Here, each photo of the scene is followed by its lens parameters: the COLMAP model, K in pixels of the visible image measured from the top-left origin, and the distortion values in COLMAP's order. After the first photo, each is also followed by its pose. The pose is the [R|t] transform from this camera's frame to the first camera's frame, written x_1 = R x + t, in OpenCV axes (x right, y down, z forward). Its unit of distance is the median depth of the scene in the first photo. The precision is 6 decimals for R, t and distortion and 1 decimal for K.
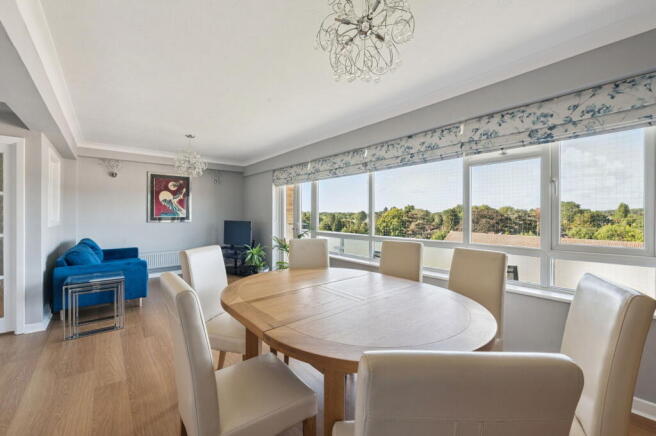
lens RADIAL K [[266.8, 0, 325.5], [0, 266.8, 217.2], [0, 0, 1]] dist [0.004486, -0.000789]
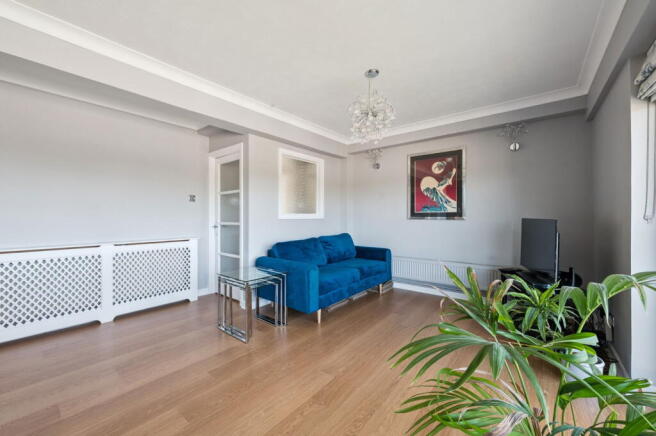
lens RADIAL K [[266.8, 0, 324.3], [0, 266.8, 219.9], [0, 0, 1]] dist [0.004486, -0.000789]
pose [[0.182494, 0.015793, -0.983080, 0.060083], [-0.014771, 0.999802, 0.013320, 0.014140], [0.983096, 0.012091, 0.182691, 0.609669]]
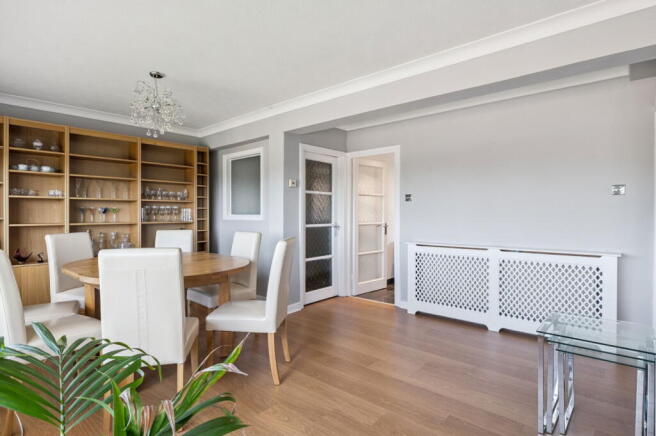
lens RADIAL K [[346.7, 0, 334.7], [0, 346.7, 217.8], [0, 0, 1]] dist [-0.002527, -0.001749]
pose [[-0.990826, 0.001177, -0.135137, -0.162408], [-0.001276, 0.999836, 0.018061, 0.007366], [0.135136, 0.018068, -0.990662, 0.889901]]
